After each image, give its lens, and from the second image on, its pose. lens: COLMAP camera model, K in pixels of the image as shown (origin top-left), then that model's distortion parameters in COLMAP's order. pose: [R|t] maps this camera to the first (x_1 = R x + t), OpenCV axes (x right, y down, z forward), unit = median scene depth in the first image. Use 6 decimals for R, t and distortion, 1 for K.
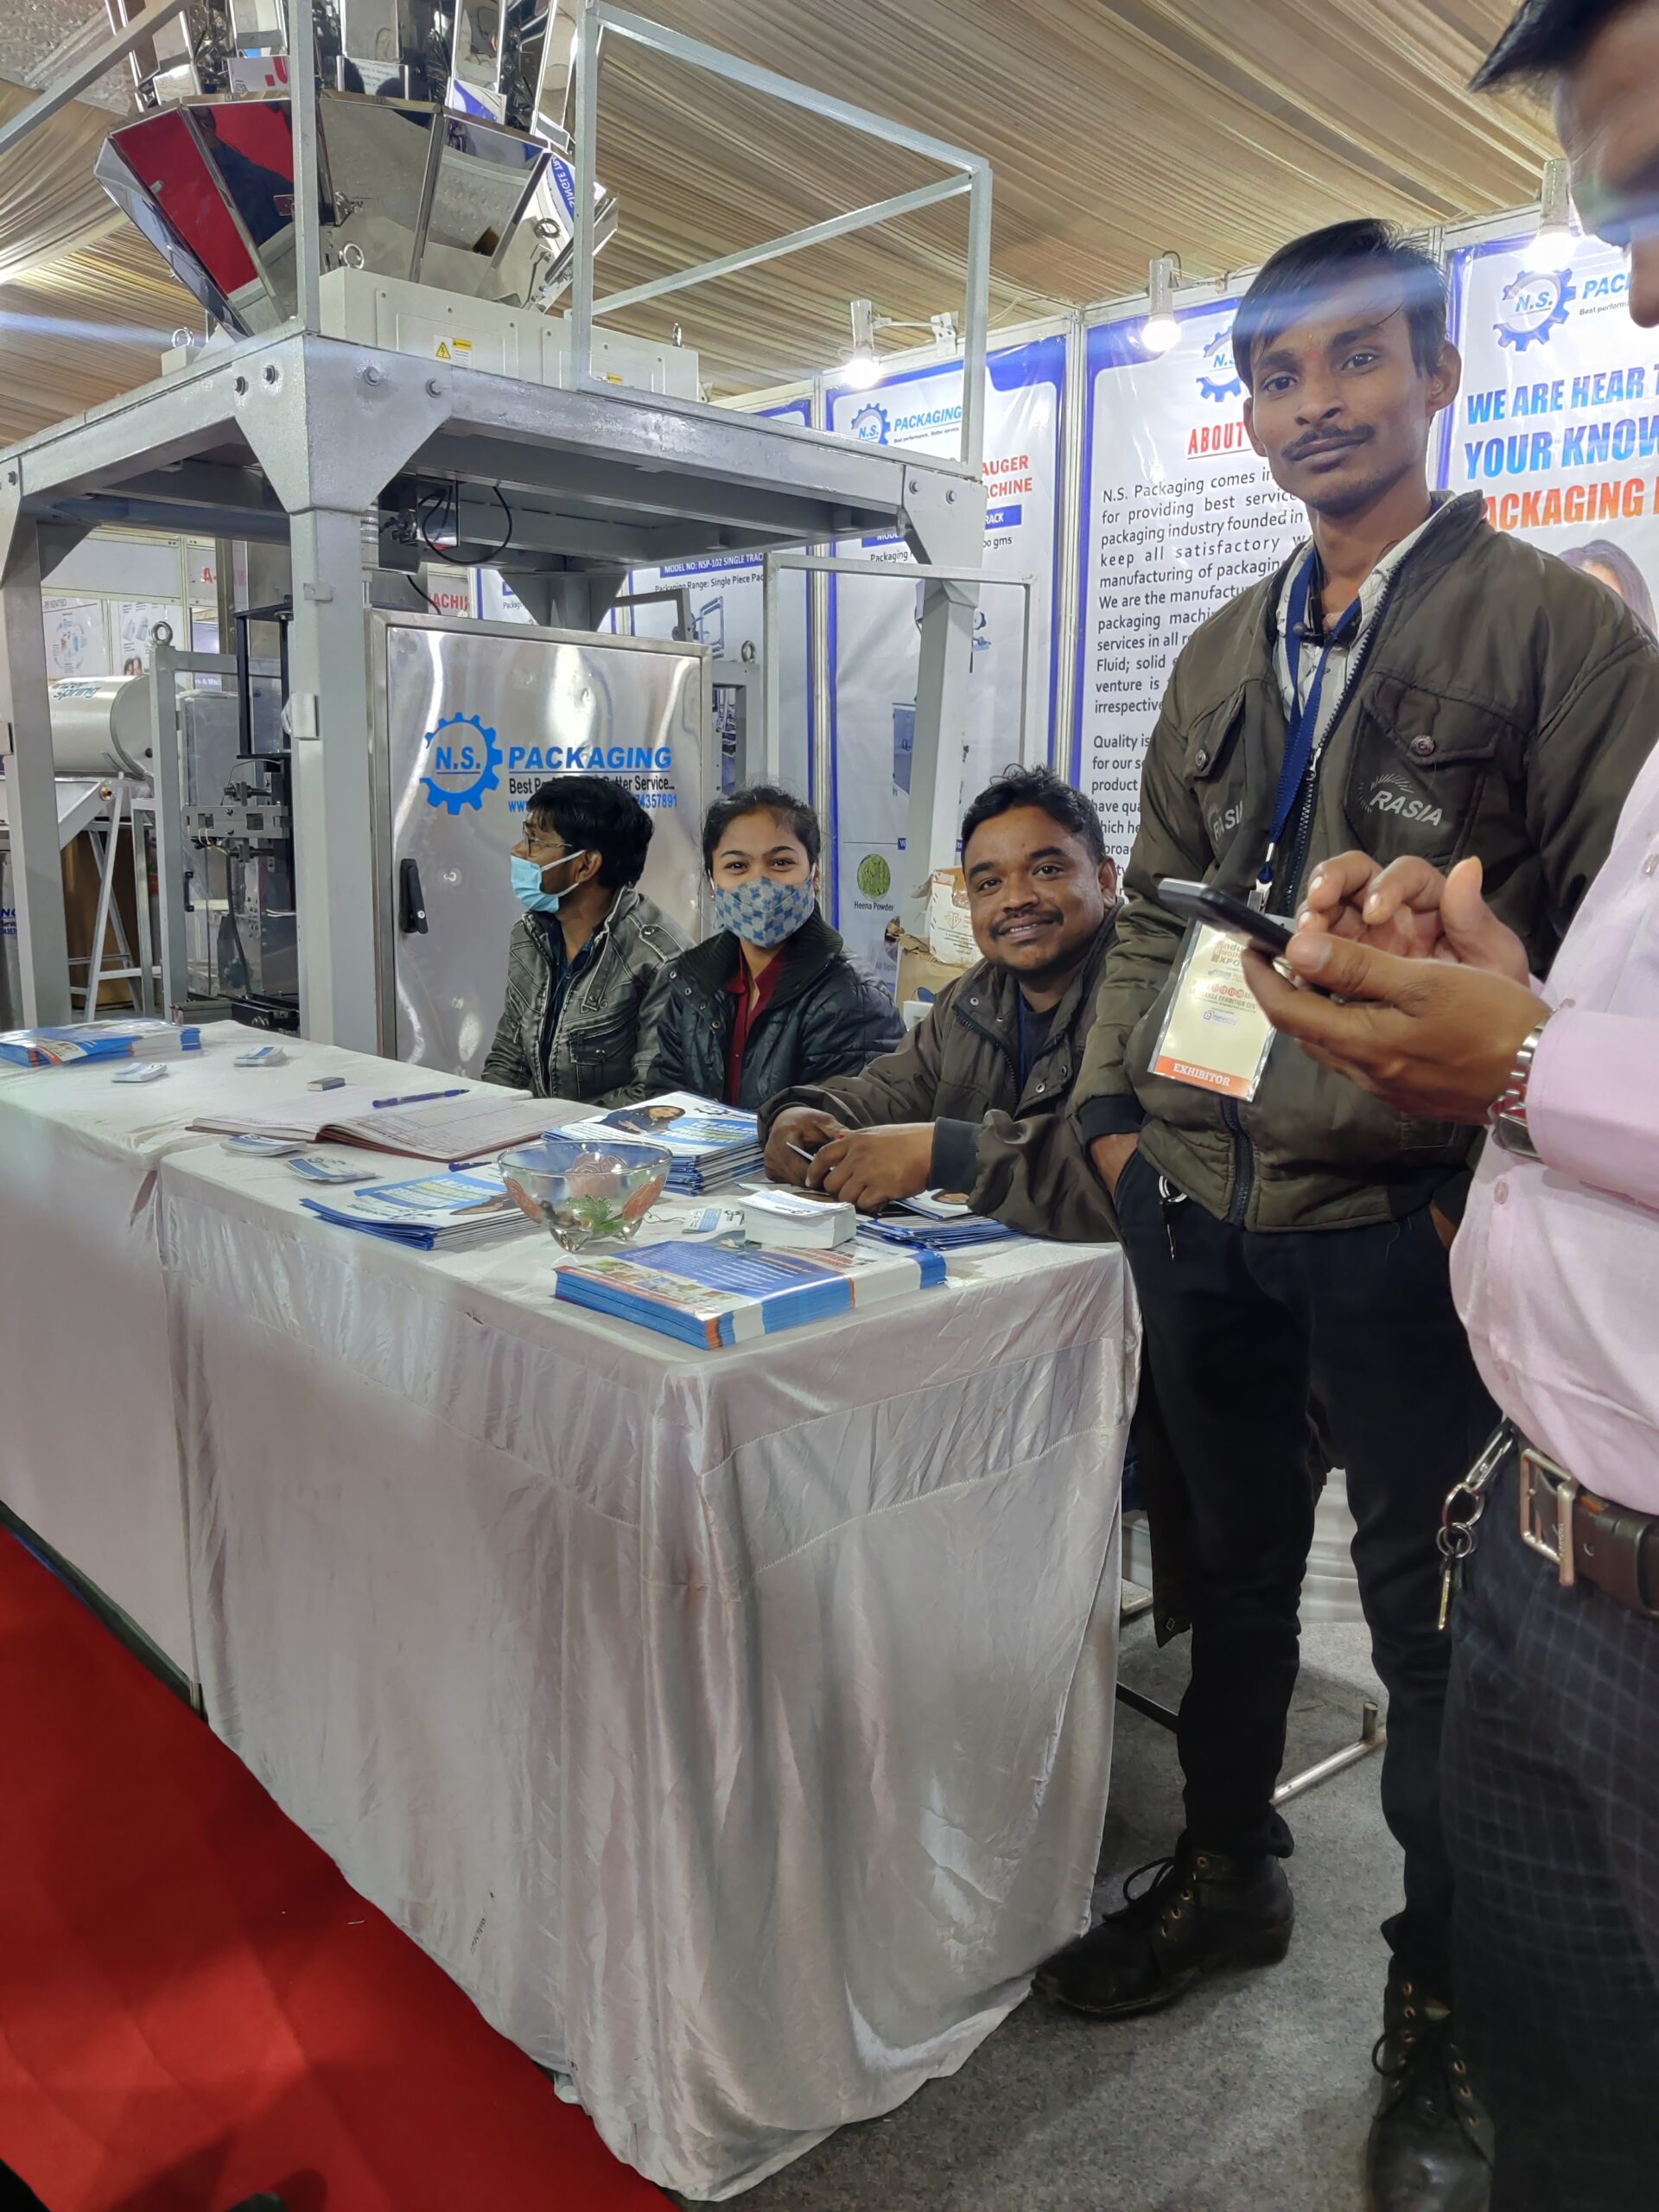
lens RADIAL K [[1770.4, 0, 827.0], [0, 1770.4, 1063.8], [0, 0, 1]] dist [0.043020, 0.004892]
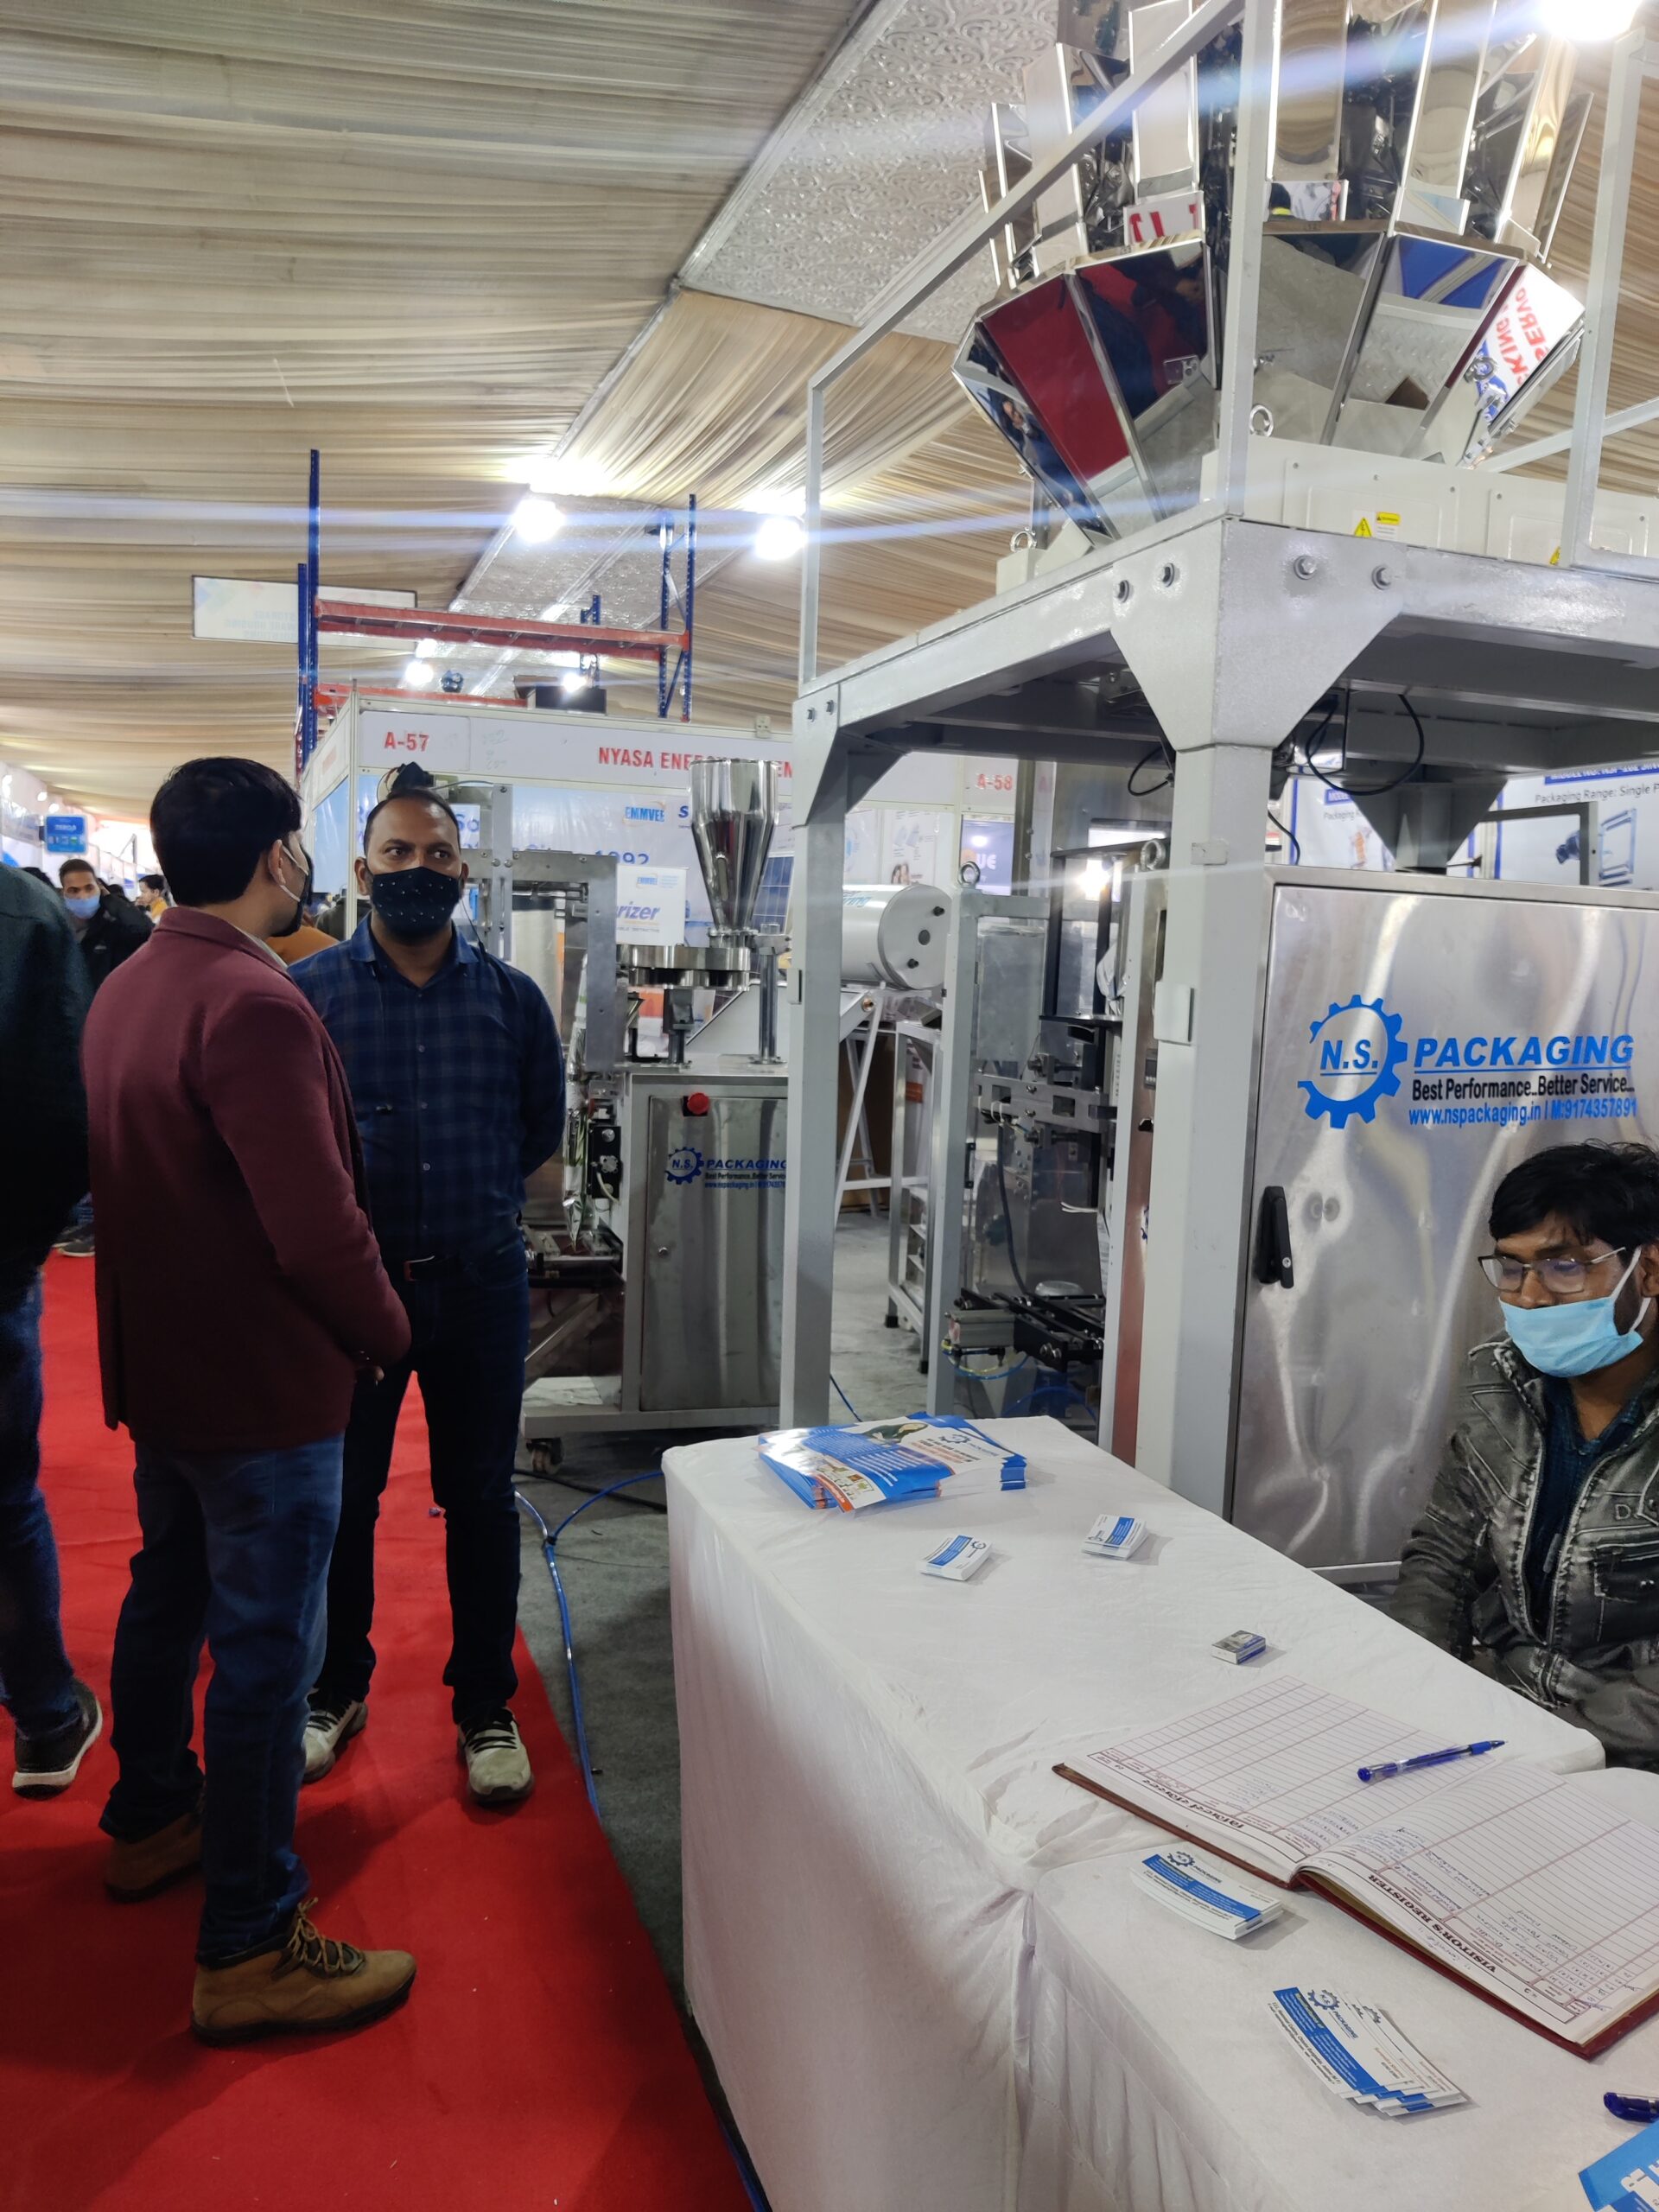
lens RADIAL K [[1770.4, 0, 827.0], [0, 1770.4, 1063.8], [0, 0, 1]] dist [0.043020, 0.004892]
pose [[0.925112, 0.046905, -0.376786, -0.124227], [-0.081990, 0.993606, -0.077618, -0.088534], [0.370736, 0.102698, 0.923043, 0.221087]]
